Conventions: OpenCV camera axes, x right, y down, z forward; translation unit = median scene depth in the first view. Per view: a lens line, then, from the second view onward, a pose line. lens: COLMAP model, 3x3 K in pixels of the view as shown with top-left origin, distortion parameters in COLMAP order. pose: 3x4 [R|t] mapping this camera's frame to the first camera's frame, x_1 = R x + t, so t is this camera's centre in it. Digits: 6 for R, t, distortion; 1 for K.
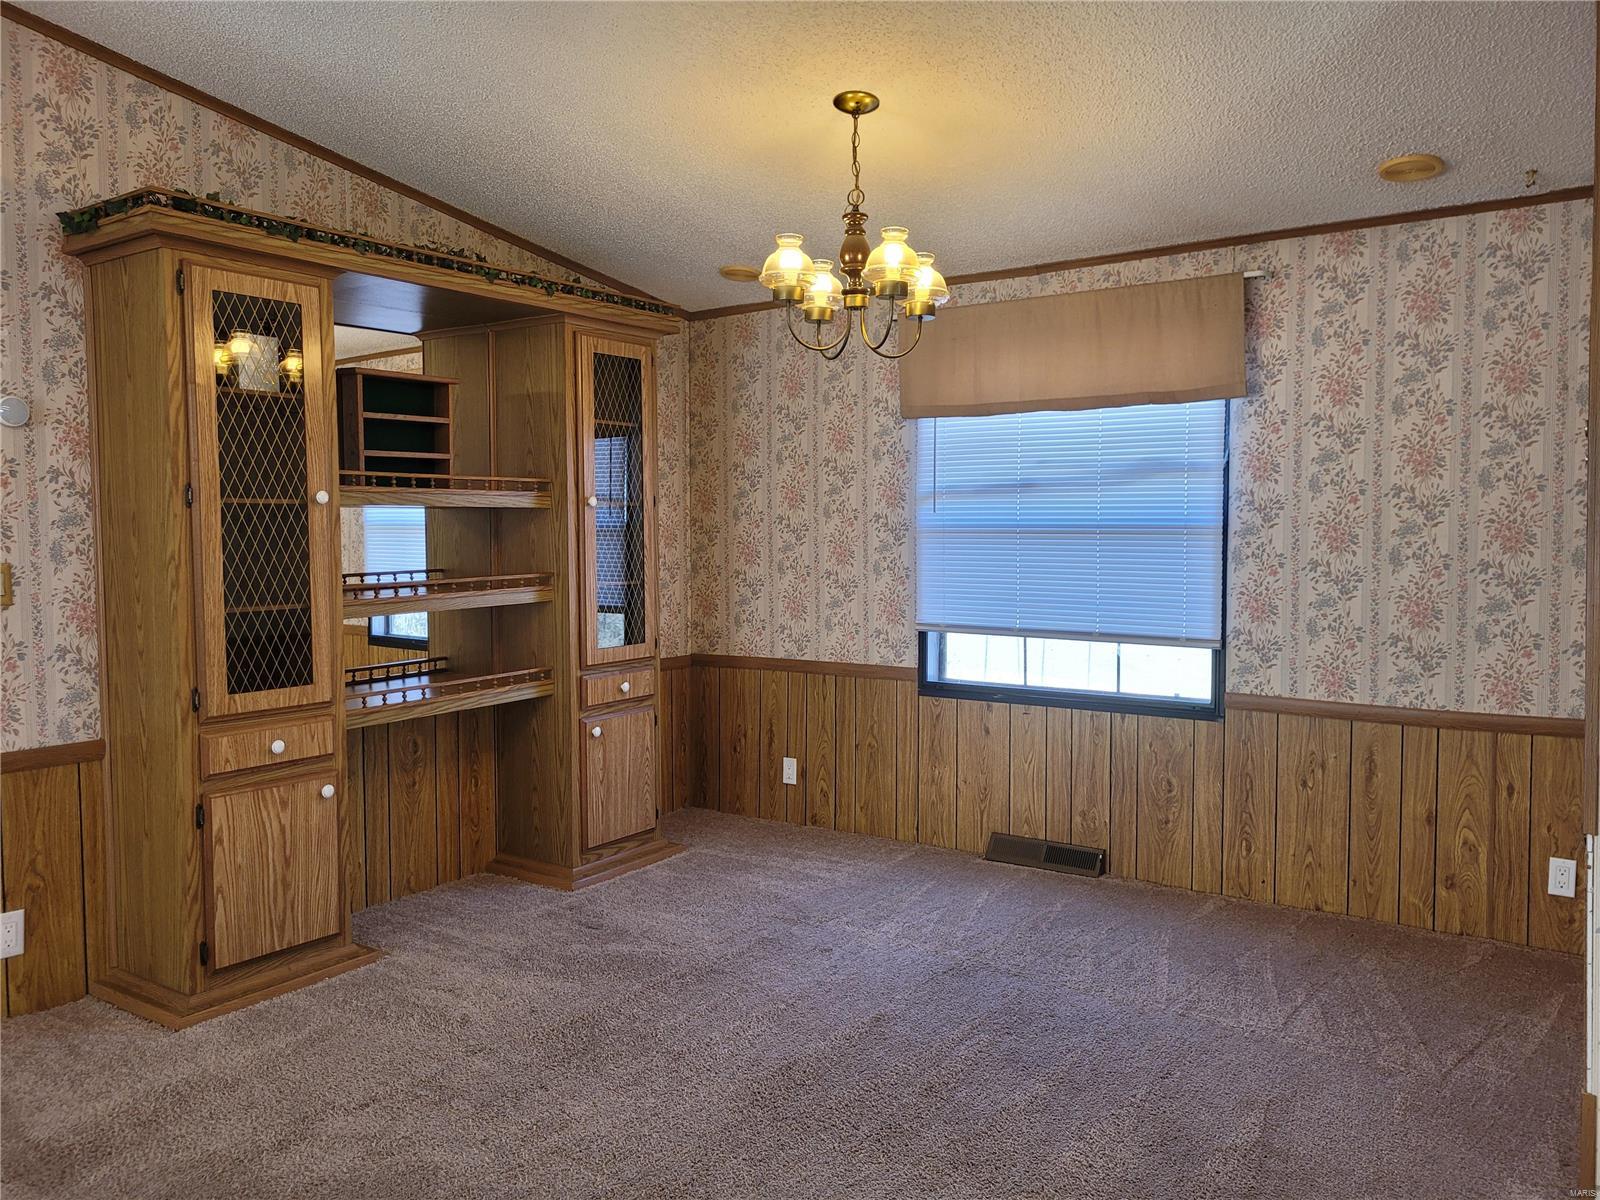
lens RADIAL K [[1206.7, 0, 799.0], [0, 1206.7, 603.6], [0, 0, 1]] dist [0.022977, 0.004151]
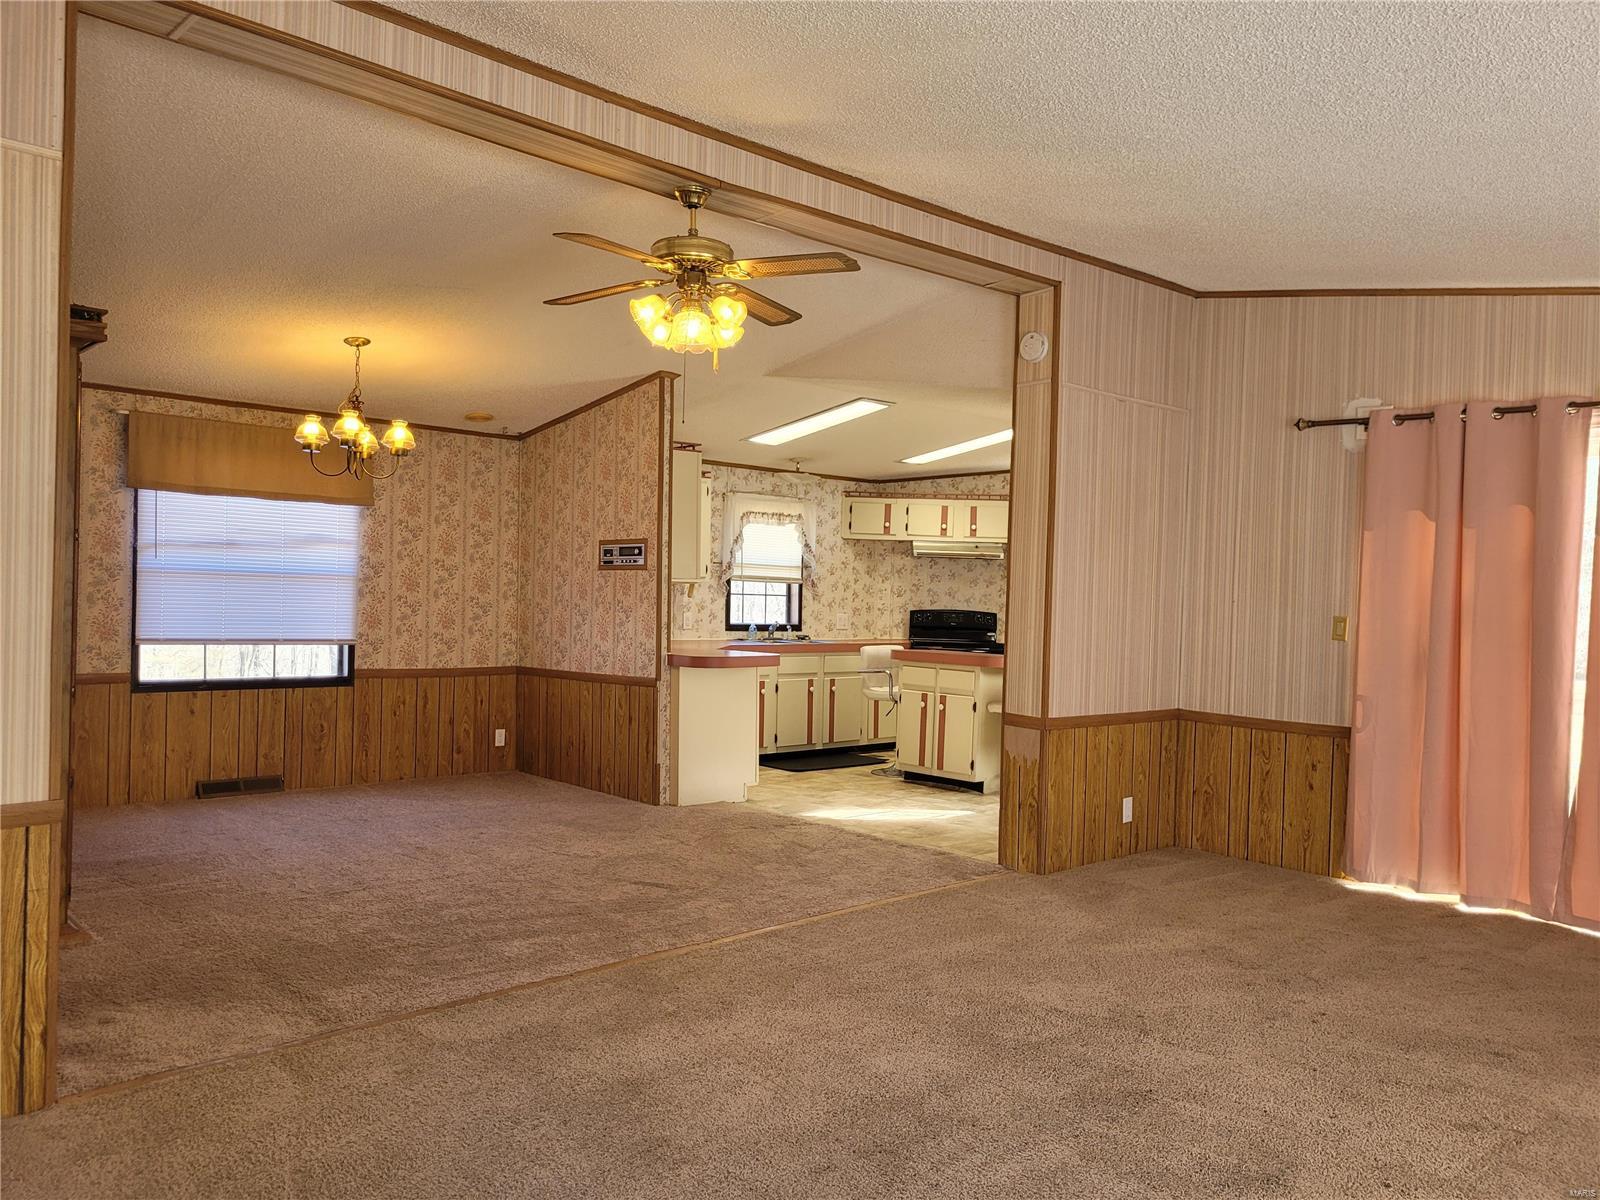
lens RADIAL K [[1206.7, 0, 799.4], [0, 1206.7, 605.0], [0, 0, 1]] dist [0.022977, 0.004151]
pose [[0.223751, -0.002239, 0.974644, -1.258635], [0.025159, 0.999677, -0.003480, 0.001721], [-0.974322, 0.025299, 0.223735, -0.036033]]
